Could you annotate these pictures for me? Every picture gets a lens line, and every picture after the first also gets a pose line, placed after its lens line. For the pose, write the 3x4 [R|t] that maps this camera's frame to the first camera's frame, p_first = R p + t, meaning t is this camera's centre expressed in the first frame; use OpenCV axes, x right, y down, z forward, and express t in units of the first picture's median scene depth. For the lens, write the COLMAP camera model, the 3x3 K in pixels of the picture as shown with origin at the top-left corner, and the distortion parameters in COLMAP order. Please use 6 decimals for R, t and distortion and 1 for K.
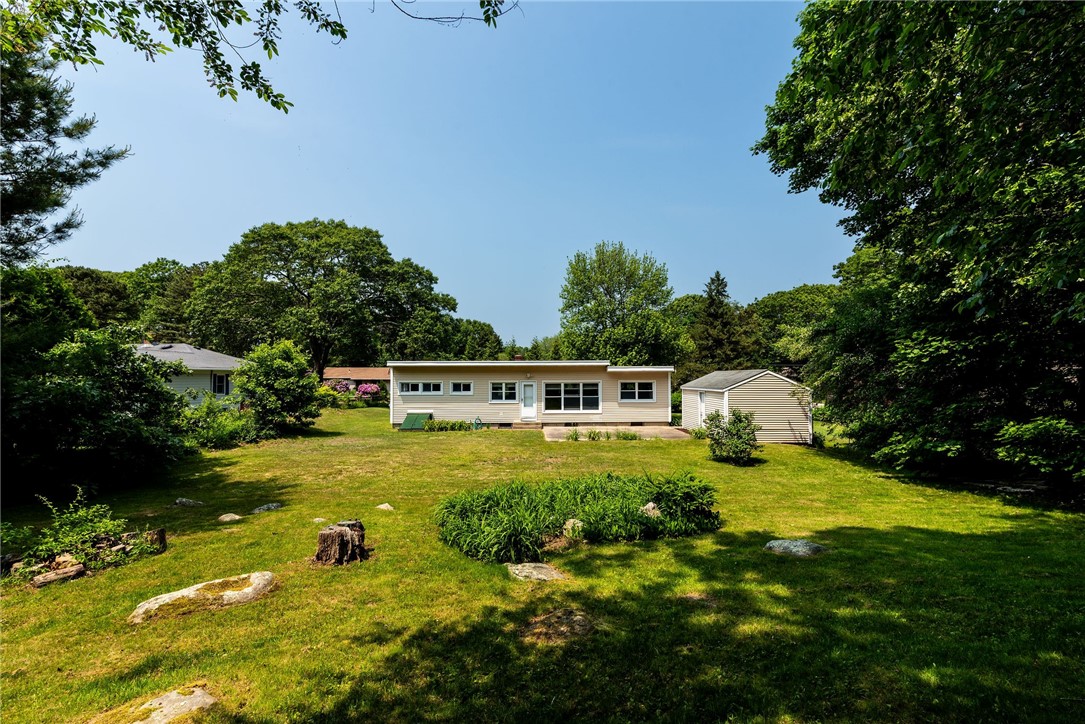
lens RADIAL K [[502.7, 0, 543.6], [0, 502.7, 357.8], [0, 0, 1]] dist [0.018397, -0.000829]
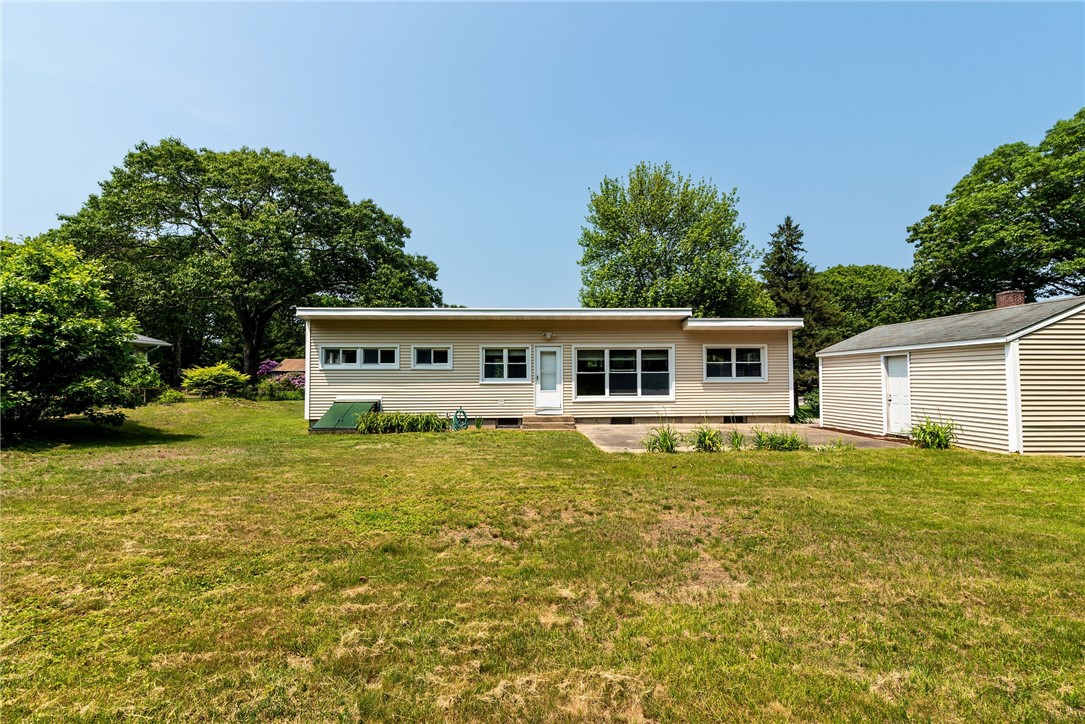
lens RADIAL K [[502.7, 0, 543.1], [0, 502.7, 363.1], [0, 0, 1]] dist [0.018397, -0.000829]
pose [[0.999805, -0.000269, 0.019748, -0.047558], [0.000164, 0.999986, 0.005324, 0.063208], [-0.019749, -0.005320, 0.999791, 0.422642]]
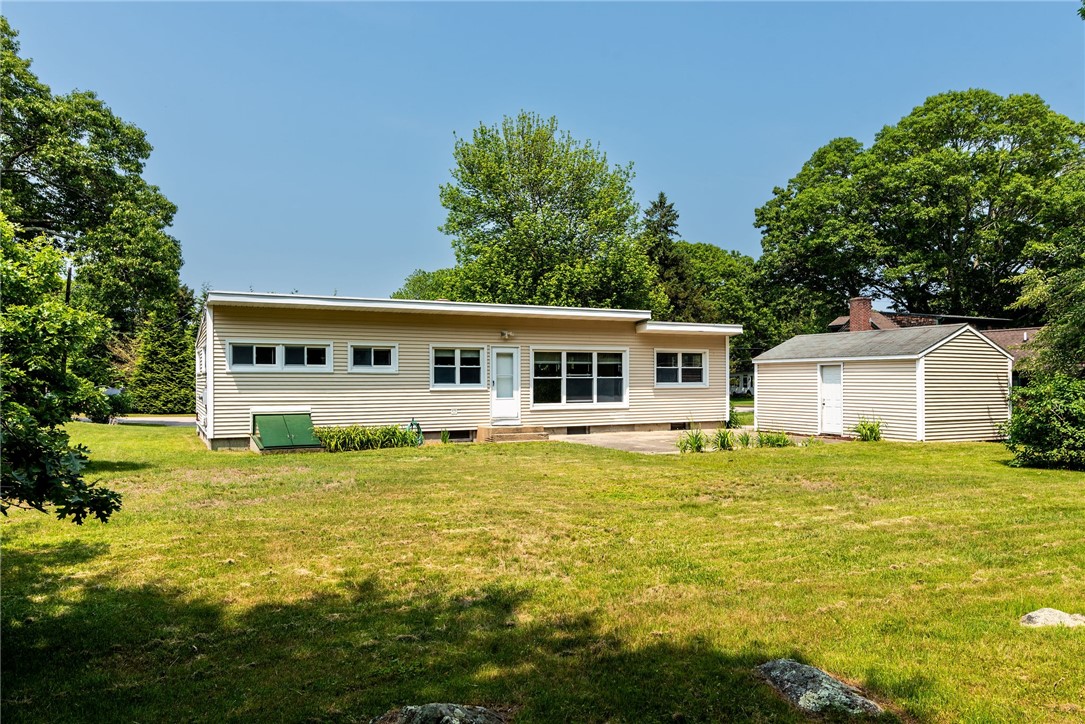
lens RADIAL K [[771.7, 0, 561.2], [0, 771.7, 377.7], [0, 0, 1]] dist [0.002508, 0.005894]
pose [[0.897087, 0.002225, 0.441849, -0.320013], [-0.018374, 0.999310, 0.032272, 0.051638], [-0.441472, -0.037069, 0.896509, 0.281211]]
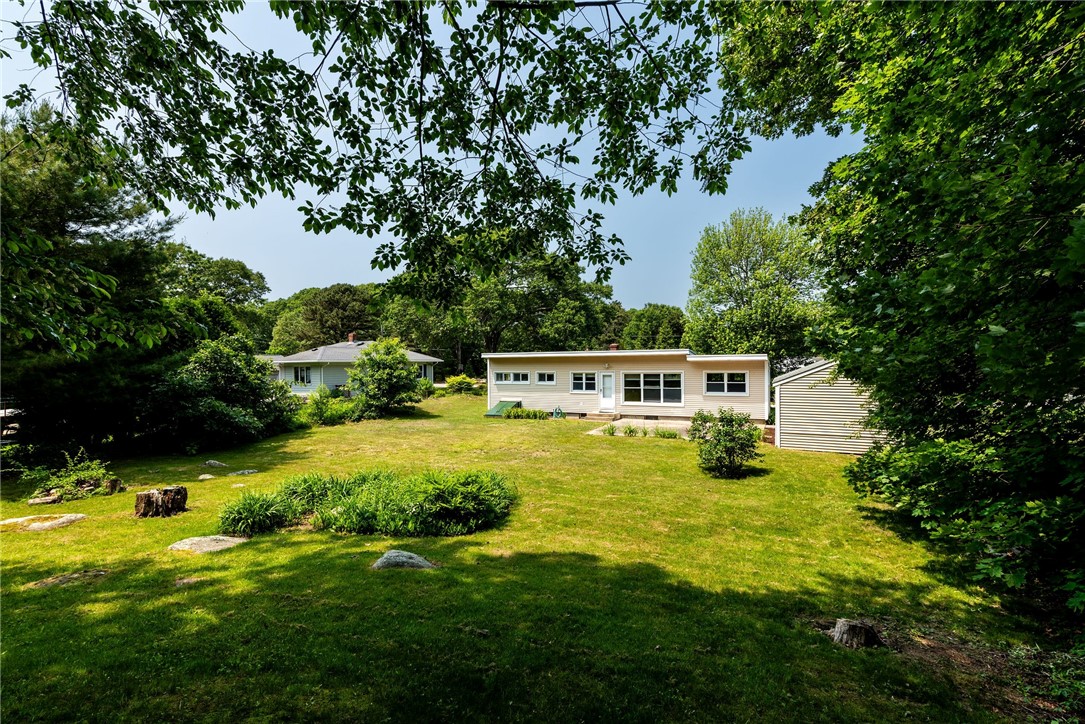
lens RADIAL K [[502.7, 0, 538.9], [0, 502.7, 367.7], [0, 0, 1]] dist [0.018397, -0.000829]
pose [[0.890740, -0.001768, -0.454509, 0.295770], [0.025087, 0.998659, 0.045280, -0.008735], [0.453819, -0.051735, 0.889591, 0.068159]]
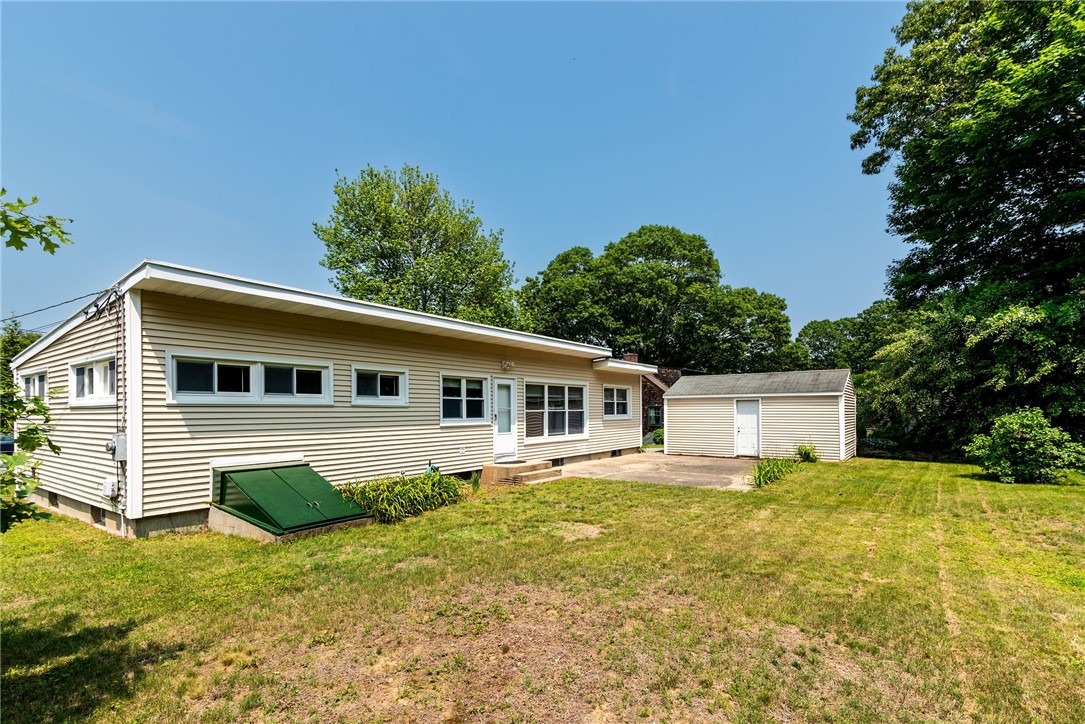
lens RADIAL K [[502.7, 0, 563.1], [0, 502.7, 407.4], [0, 0, 1]] dist [0.018397, -0.000829]
pose [[0.593107, 0.003673, 0.805115, -0.373699], [-0.029641, 0.999411, 0.017276, 0.064474], [-0.804578, -0.034111, 0.592867, 0.675964]]
